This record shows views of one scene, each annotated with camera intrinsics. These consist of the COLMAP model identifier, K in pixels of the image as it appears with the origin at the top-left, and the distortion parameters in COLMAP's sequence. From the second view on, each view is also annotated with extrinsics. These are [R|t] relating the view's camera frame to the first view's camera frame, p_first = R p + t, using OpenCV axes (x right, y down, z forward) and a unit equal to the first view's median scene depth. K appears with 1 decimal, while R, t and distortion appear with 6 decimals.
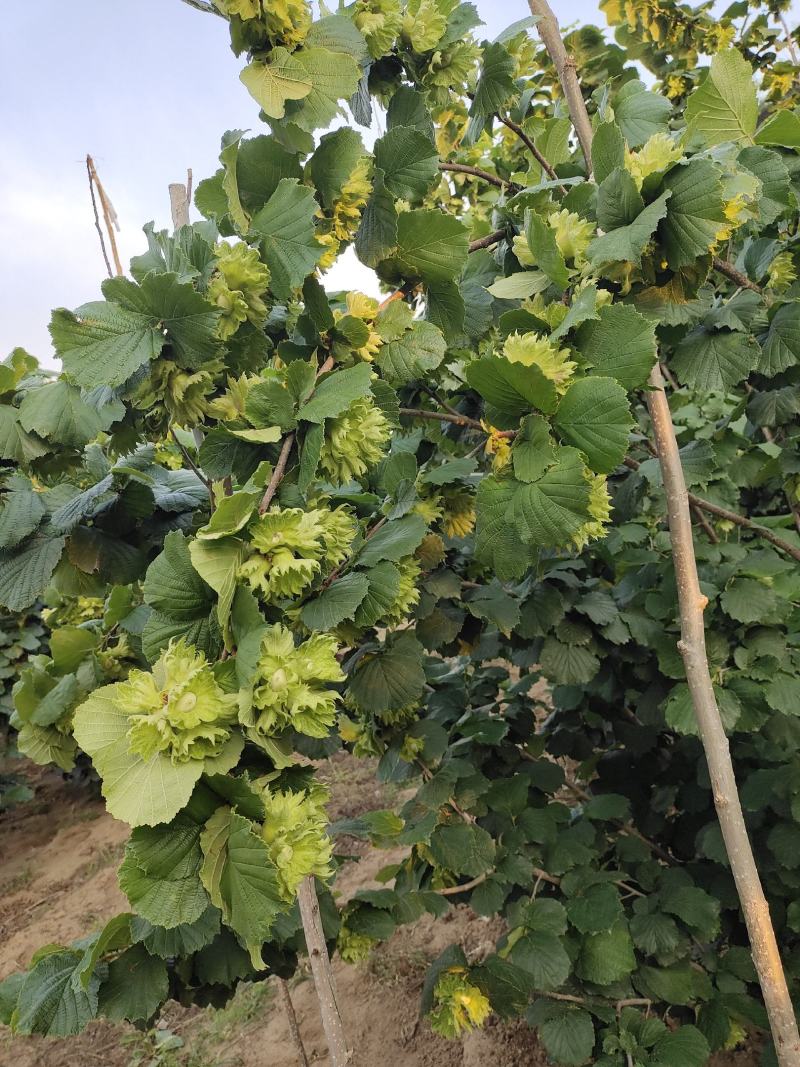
lens RADIAL K [[788.8, 0, 404.1], [0, 788.8, 530.7], [0, 0, 1]] dist [0.032498, -0.050049]
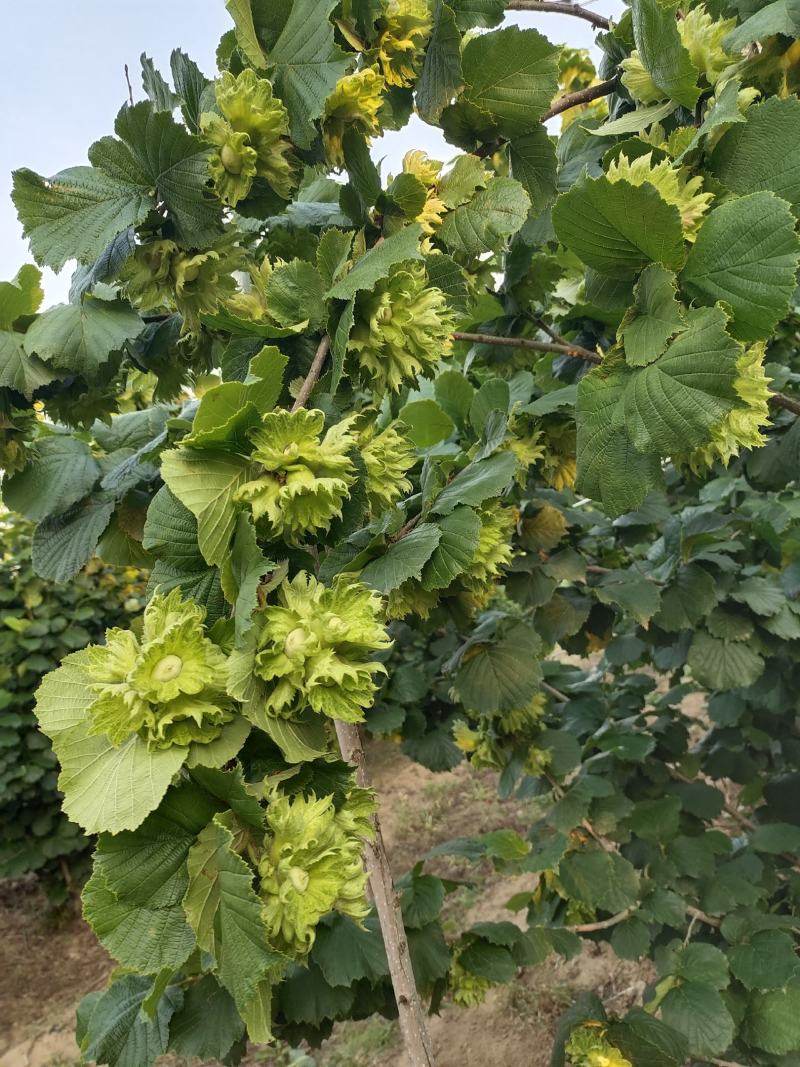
lens RADIAL K [[788.8, 0, 410.3], [0, 788.8, 534.3], [0, 0, 1]] dist [0.032498, -0.050049]
pose [[0.984508, -0.020174, -0.174173, 0.062095], [0.017156, 0.999676, -0.018814, 0.083914], [0.174496, 0.015534, 0.984535, 0.237073]]
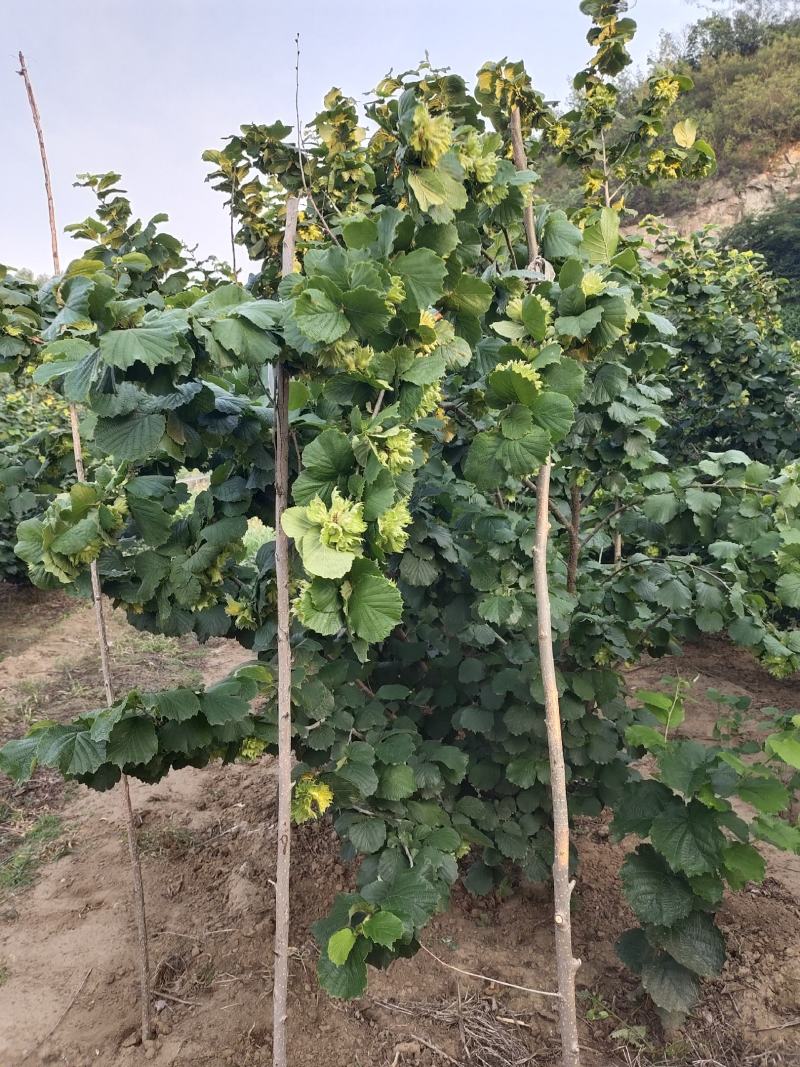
lens RADIAL K [[788.8, 0, 407.0], [0, 788.8, 527.8], [0, 0, 1]] dist [0.032498, -0.050049]
pose [[0.924922, 0.151537, 0.348648, -0.612848], [-0.167150, 0.985818, 0.014950, 0.140987], [-0.341438, -0.072104, 0.937134, -0.618743]]
